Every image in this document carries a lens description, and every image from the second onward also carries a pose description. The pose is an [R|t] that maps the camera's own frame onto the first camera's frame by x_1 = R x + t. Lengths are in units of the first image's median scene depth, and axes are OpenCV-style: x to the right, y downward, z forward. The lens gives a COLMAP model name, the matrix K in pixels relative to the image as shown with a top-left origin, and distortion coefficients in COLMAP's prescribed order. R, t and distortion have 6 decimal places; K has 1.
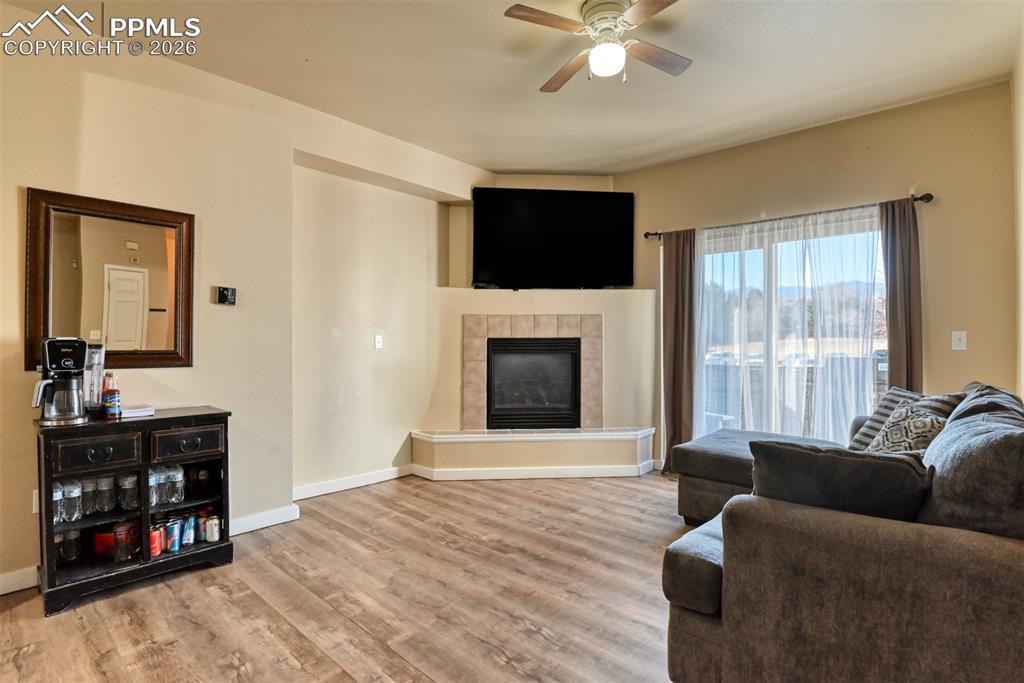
lens RADIAL K [[501.0, 0, 514.3], [0, 501.0, 344.2], [0, 0, 1]] dist [-0.027229, -0.001208]
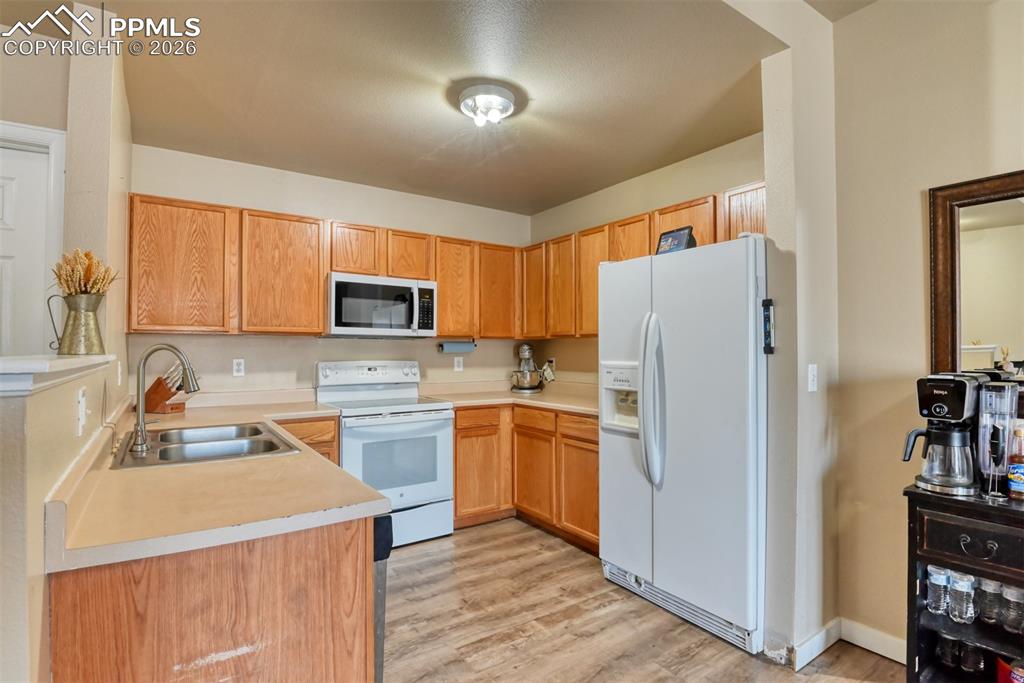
lens RADIAL K [[503.8, 0, 512.2], [0, 503.8, 345.8], [0, 0, 1]] dist [-0.027603, -0.005784]
pose [[-0.234290, -0.007085, -0.972141, -0.015822], [-0.001977, 0.999975, -0.006811, -0.029374], [0.972165, 0.000326, -0.234299, 0.300432]]
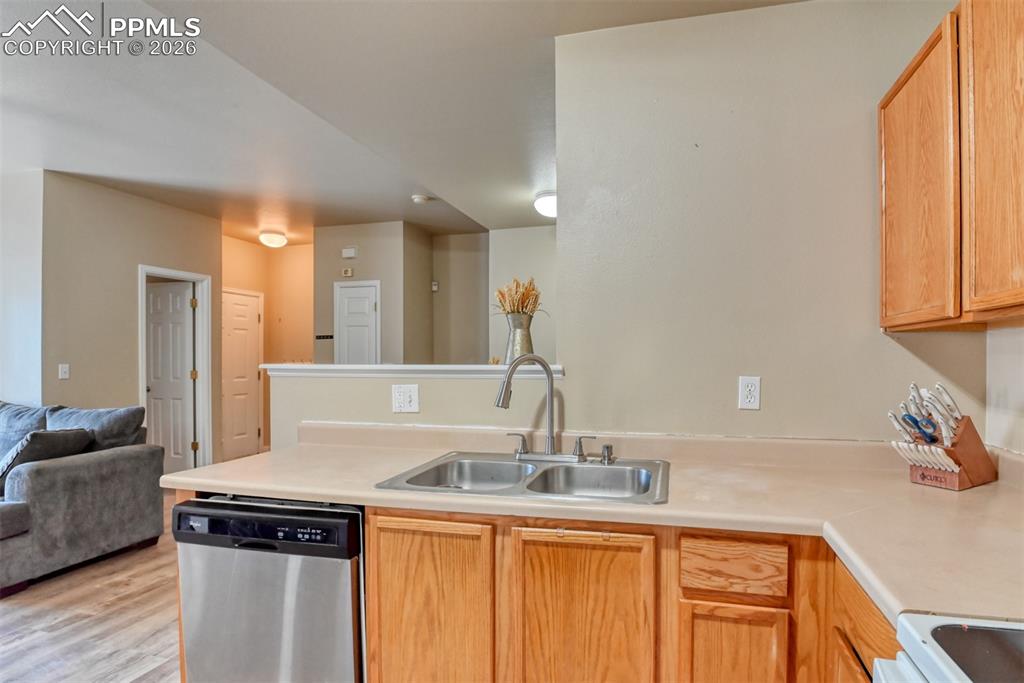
lens RADIAL K [[511.9, 0, 550.2], [0, 511.9, 361.0], [0, 0, 1]] dist [-0.032188, -0.000453]
pose [[-0.465212, -0.002119, 0.885197, -0.806661], [0.002793, 0.999989, 0.003862, -0.028727], [-0.885195, 0.004269, -0.465200, 0.055231]]
